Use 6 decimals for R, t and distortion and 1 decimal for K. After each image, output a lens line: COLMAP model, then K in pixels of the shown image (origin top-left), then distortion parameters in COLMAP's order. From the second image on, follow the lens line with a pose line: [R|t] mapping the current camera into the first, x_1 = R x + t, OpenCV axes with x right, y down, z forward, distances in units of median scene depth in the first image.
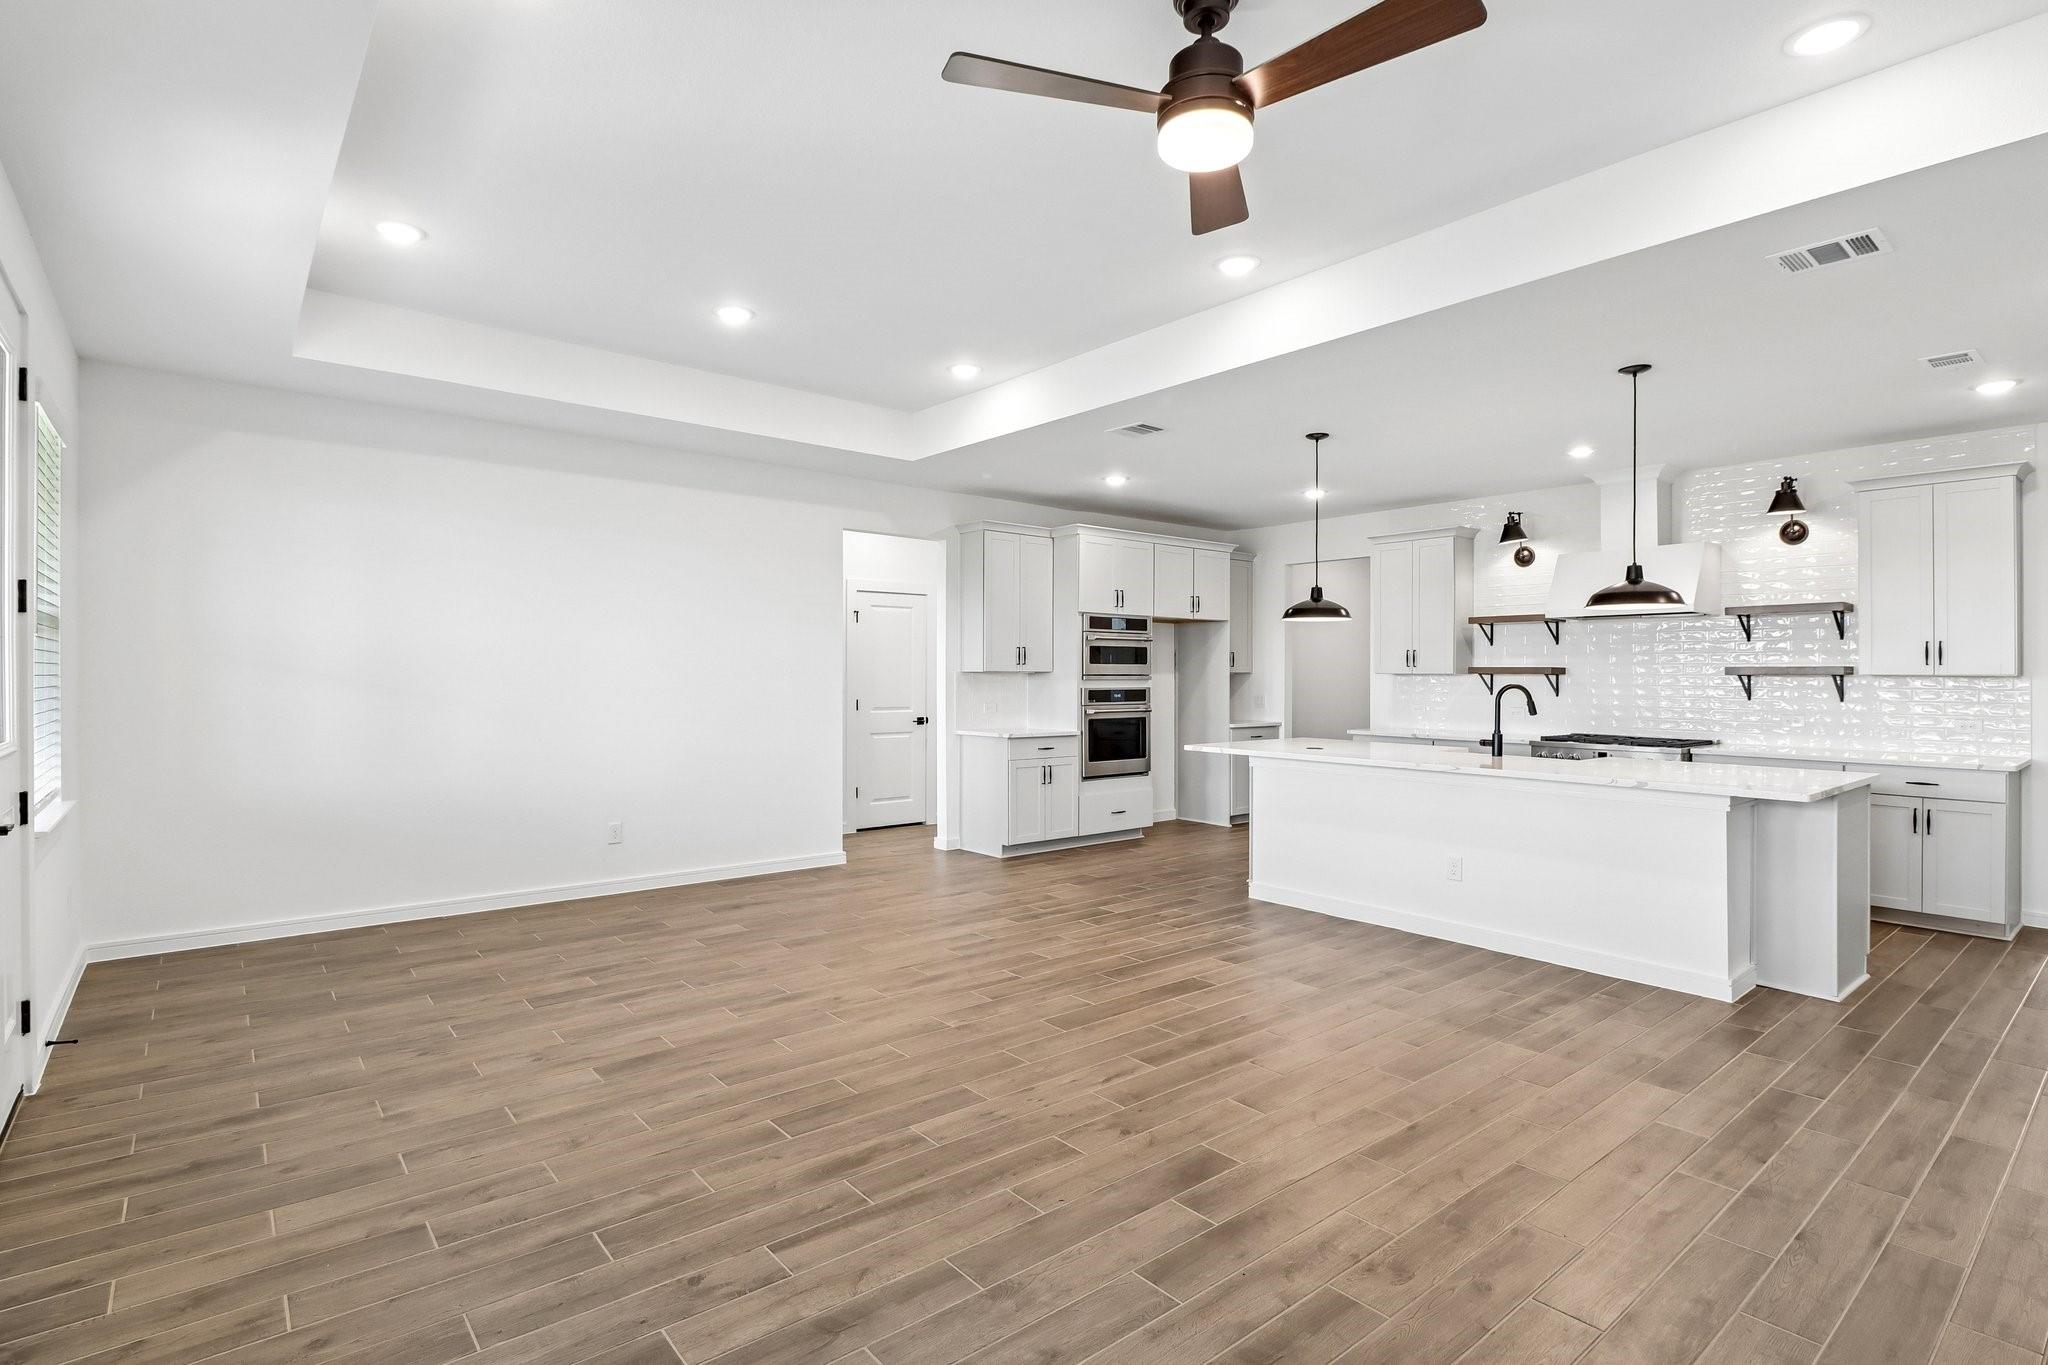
lens RADIAL K [[979.9, 0, 1000.3], [0, 979.9, 666.9], [0, 0, 1]] dist [0.003146, 0.000423]
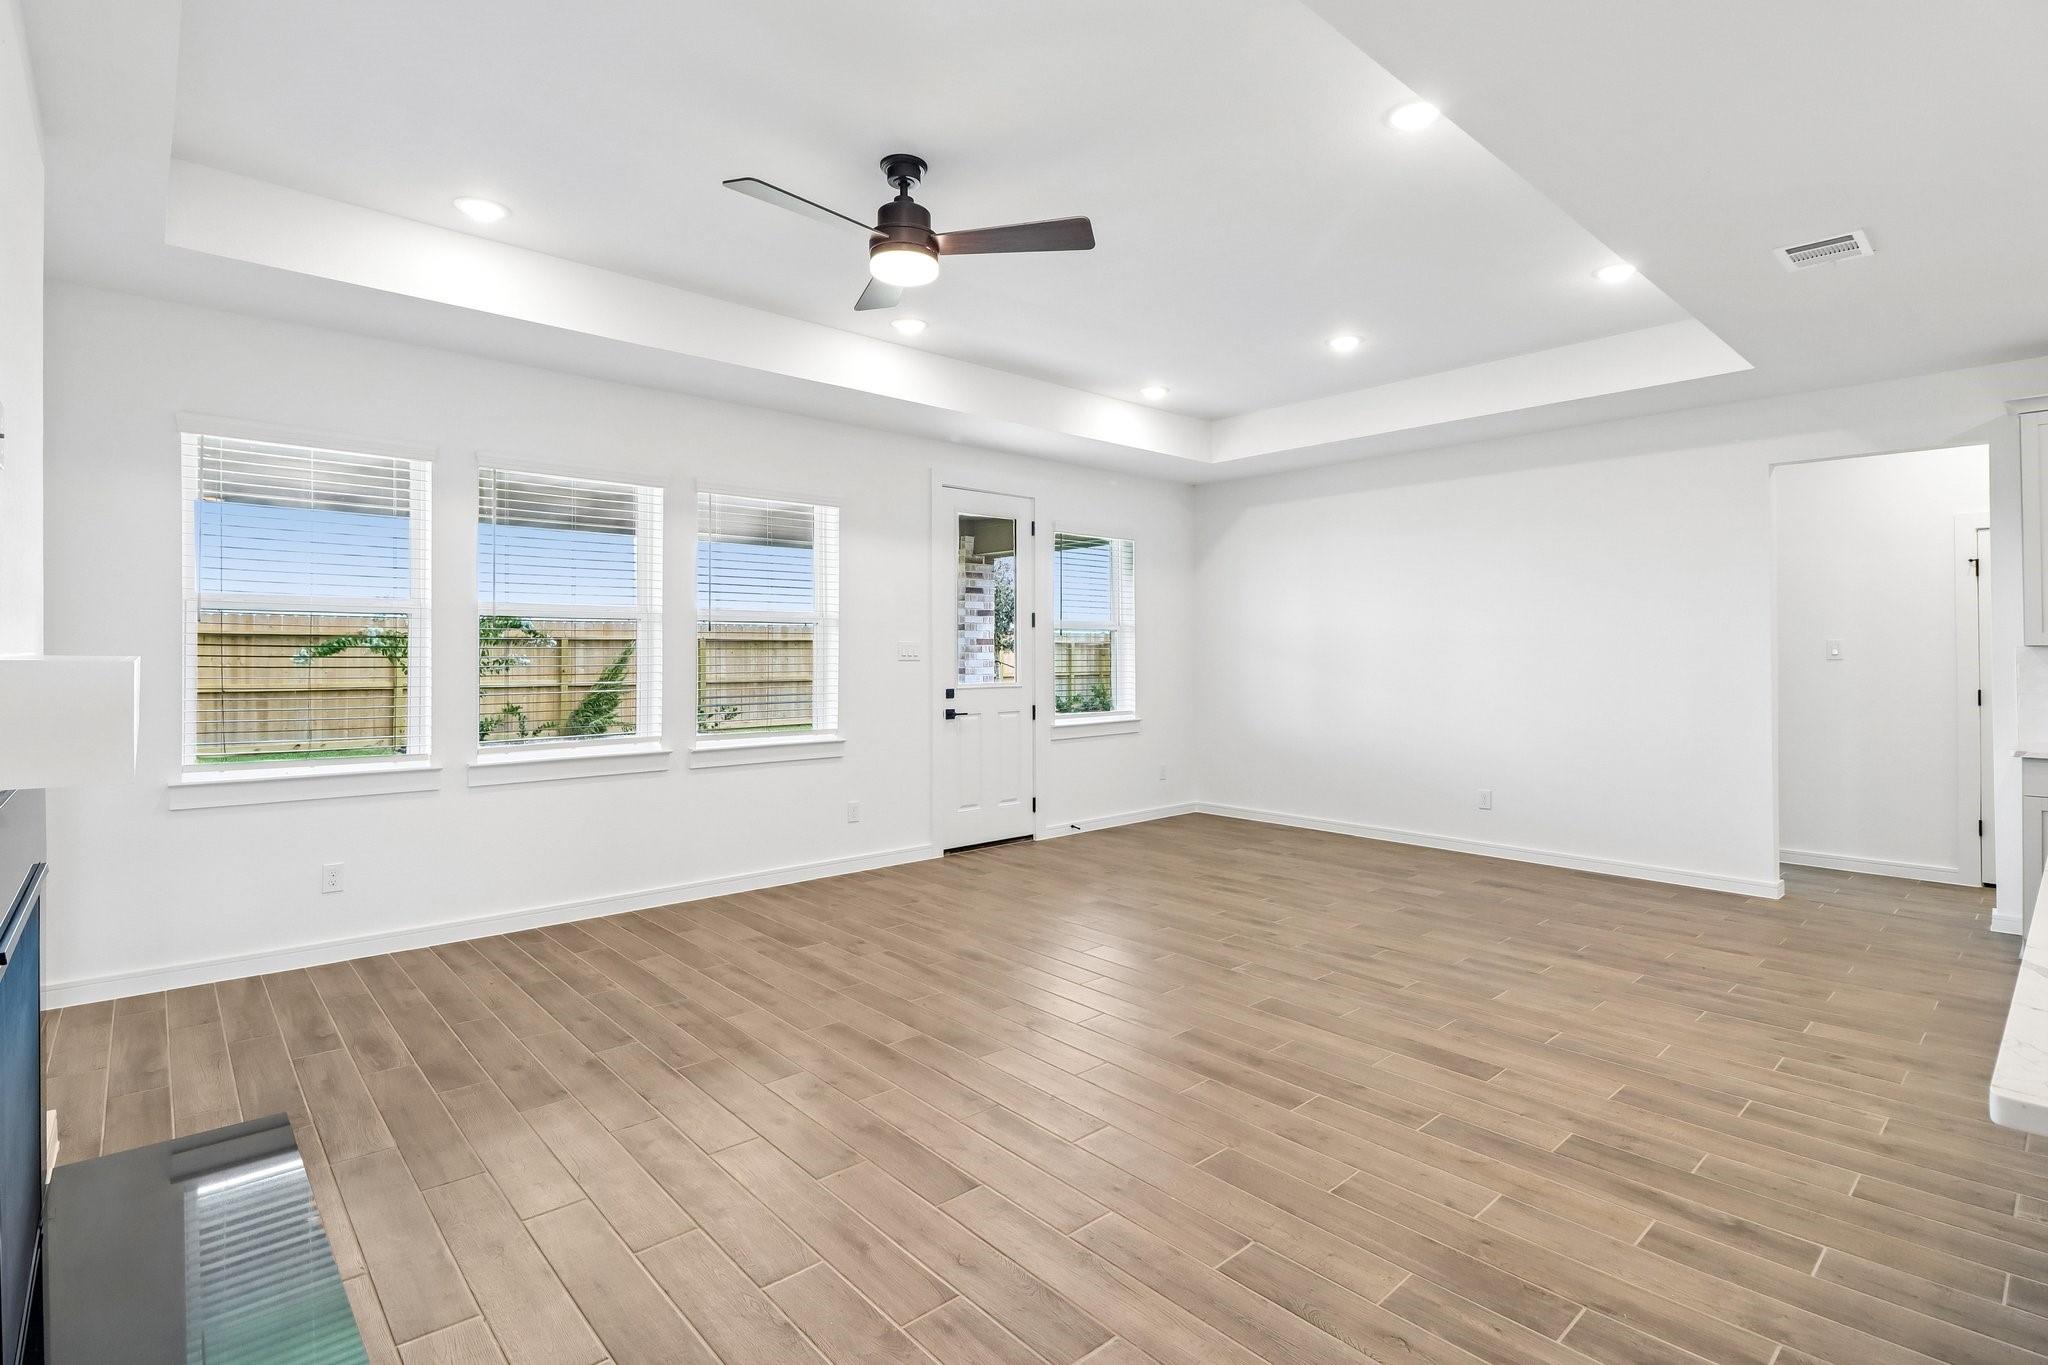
lens RADIAL K [[989.9, 0, 1083.7], [0, 989.9, 642.8], [0, 0, 1]] dist [-0.021068, 0.000294]
pose [[0.086537, -0.020429, -0.996039, 1.028403], [0.006125, 0.999782, -0.019974, 0.022848], [0.996230, -0.004372, 0.086643, 0.732867]]
